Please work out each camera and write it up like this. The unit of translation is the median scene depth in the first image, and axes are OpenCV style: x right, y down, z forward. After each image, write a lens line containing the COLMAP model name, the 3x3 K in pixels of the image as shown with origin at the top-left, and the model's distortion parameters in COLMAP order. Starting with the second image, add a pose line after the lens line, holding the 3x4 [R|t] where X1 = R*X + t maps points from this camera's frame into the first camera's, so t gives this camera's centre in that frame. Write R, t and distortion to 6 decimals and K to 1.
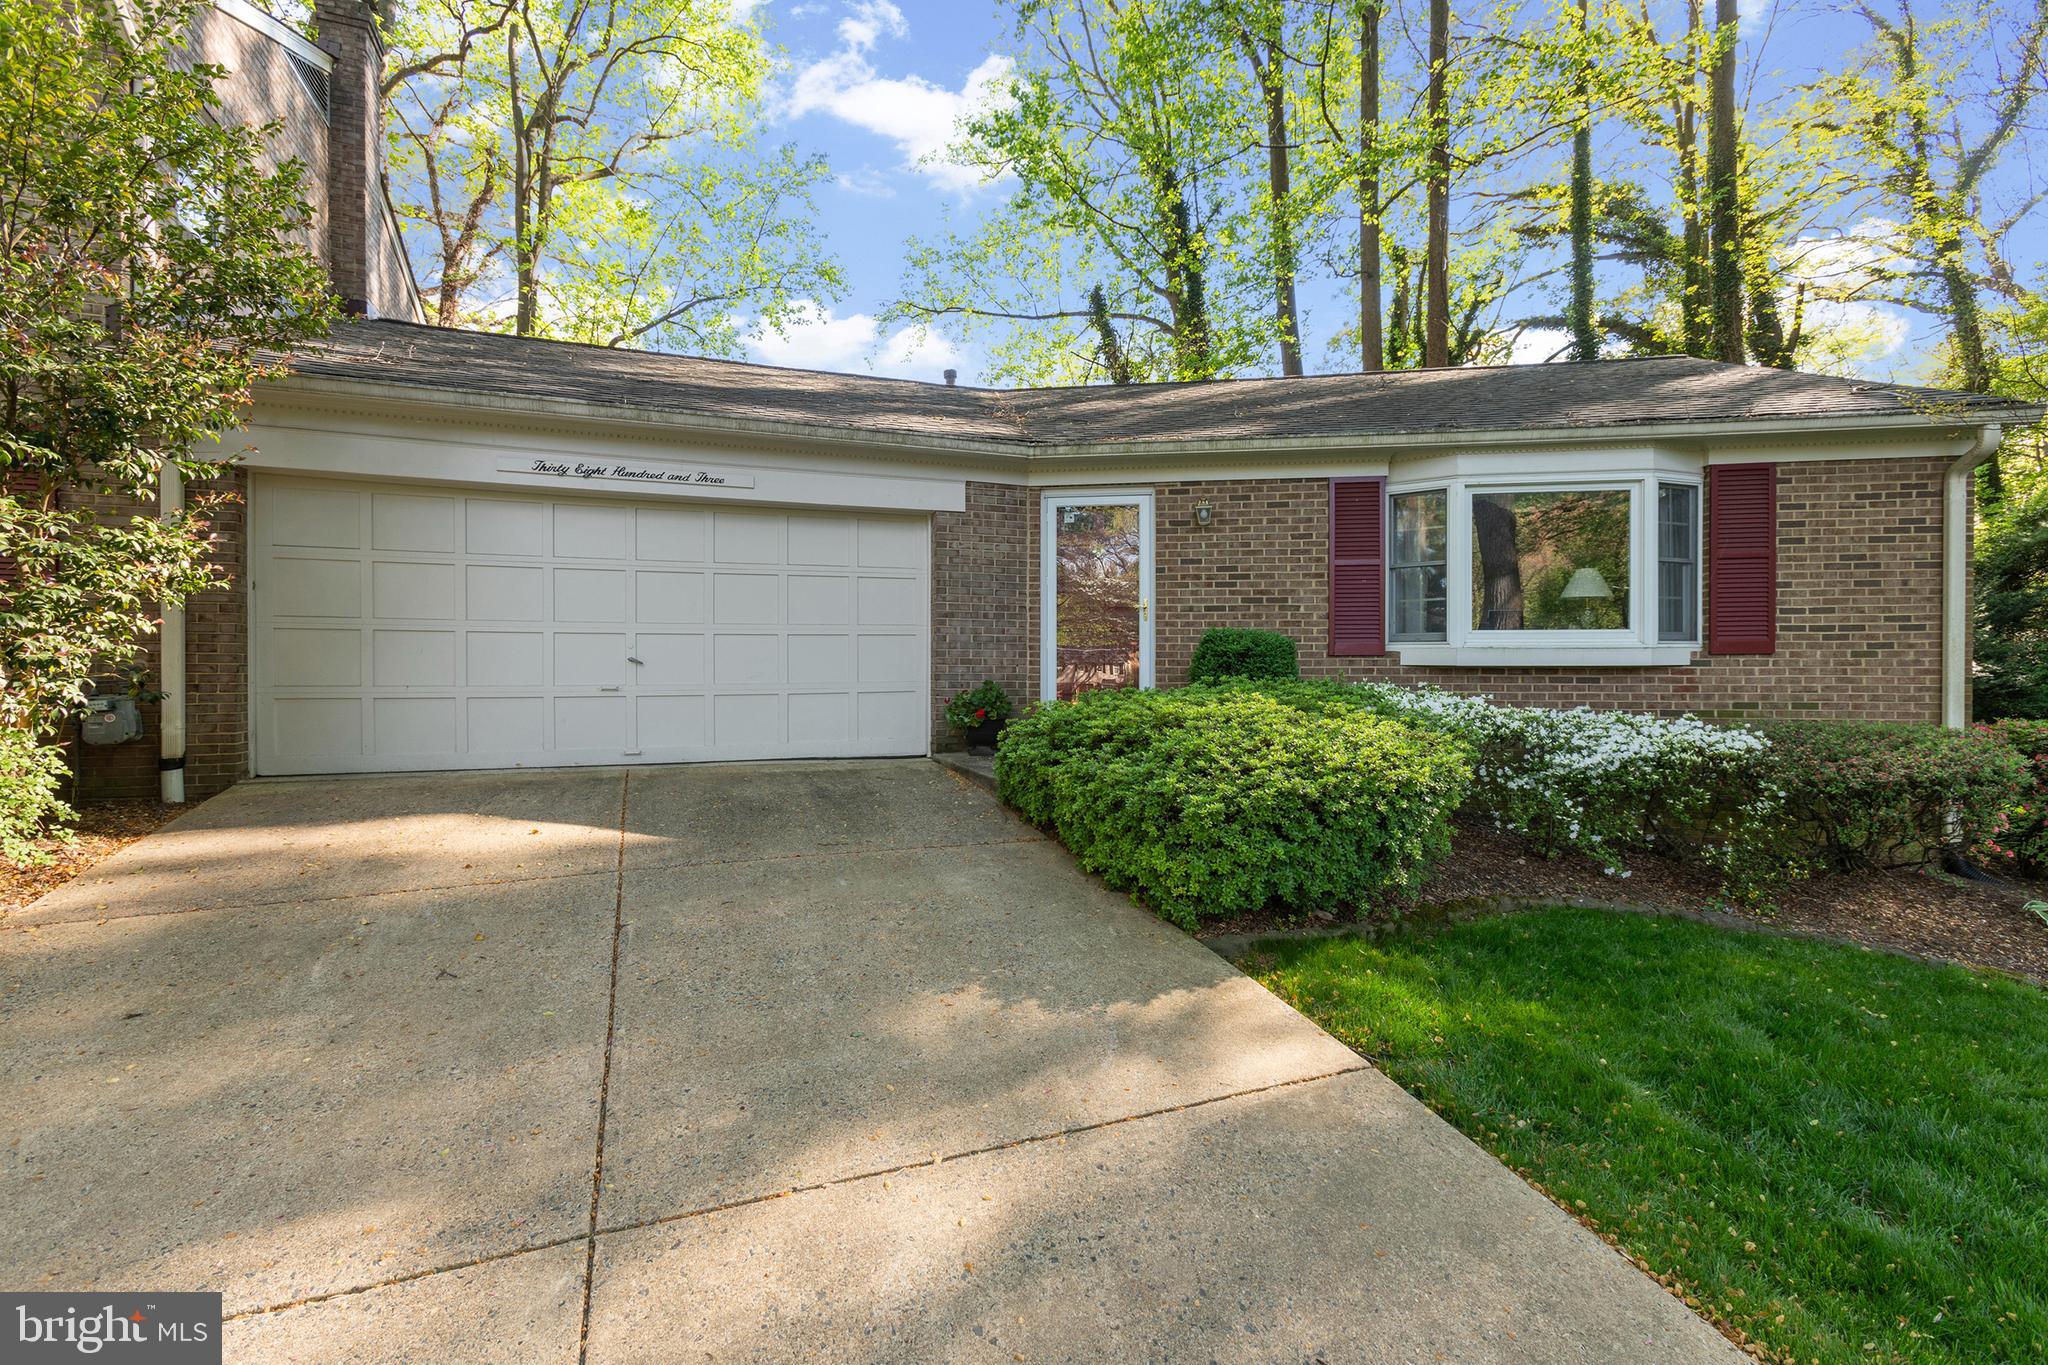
lens RADIAL K [[933.2, 0, 1024.0], [0, 933.2, 682.5], [0, 0, 1]] dist [0.025665, 0.000519]
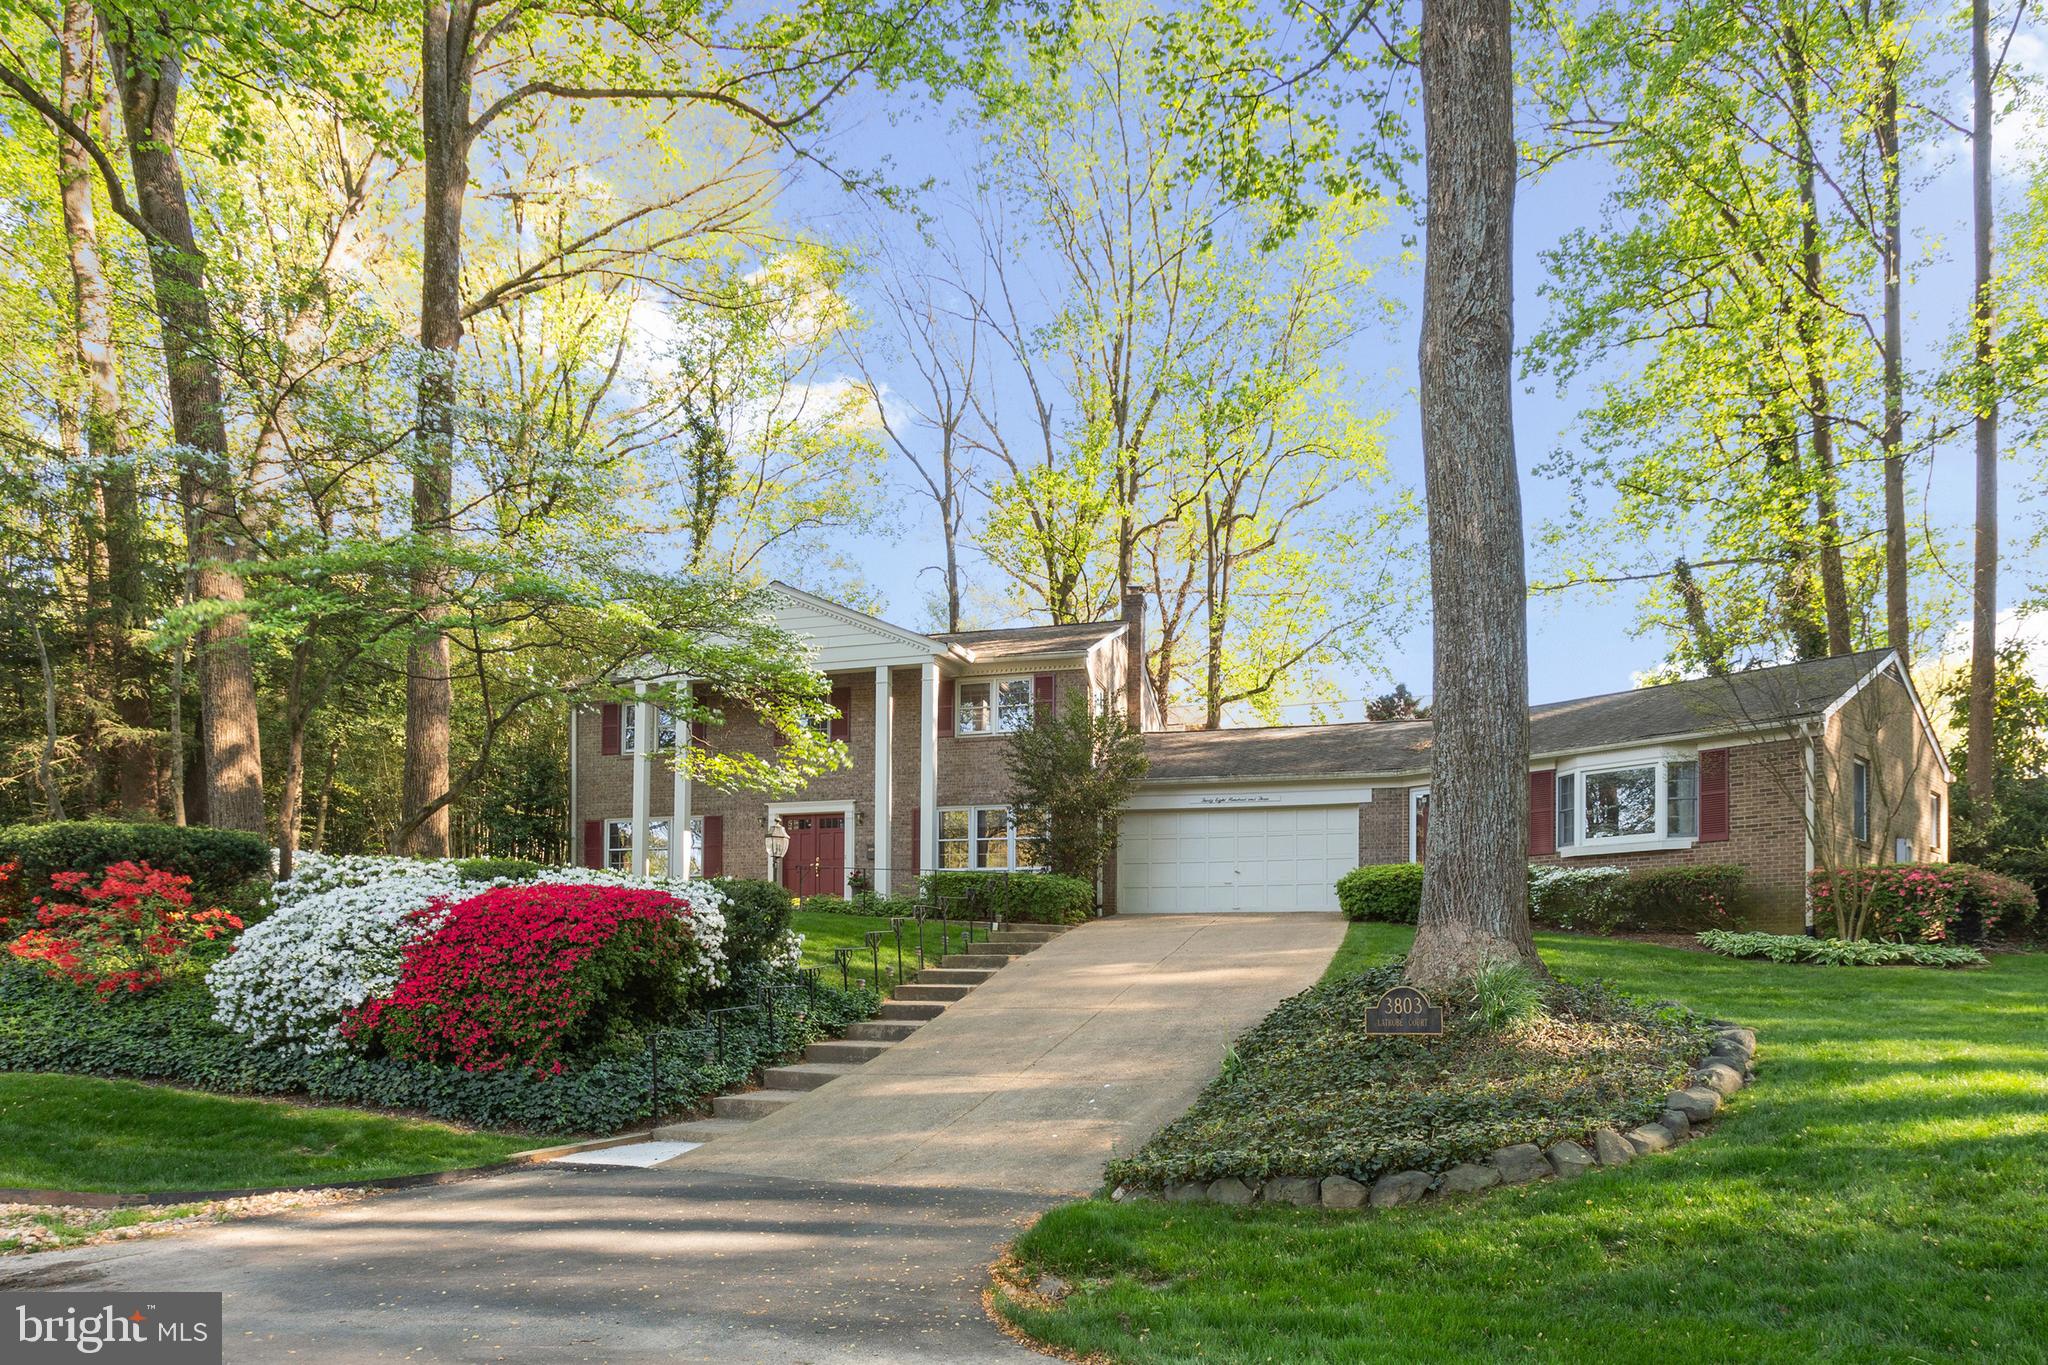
lens RADIAL K [[1266.9, 0, 1024.0], [0, 1266.9, 682.5], [0, 0, 1]] dist [-0.130733, 0.000066]
pose [[0.796547, -0.130071, -0.590419, 1.075959], [-0.022236, 0.969619, -0.243609, 0.288379], [0.604167, 0.207175, 0.769455, -1.860718]]
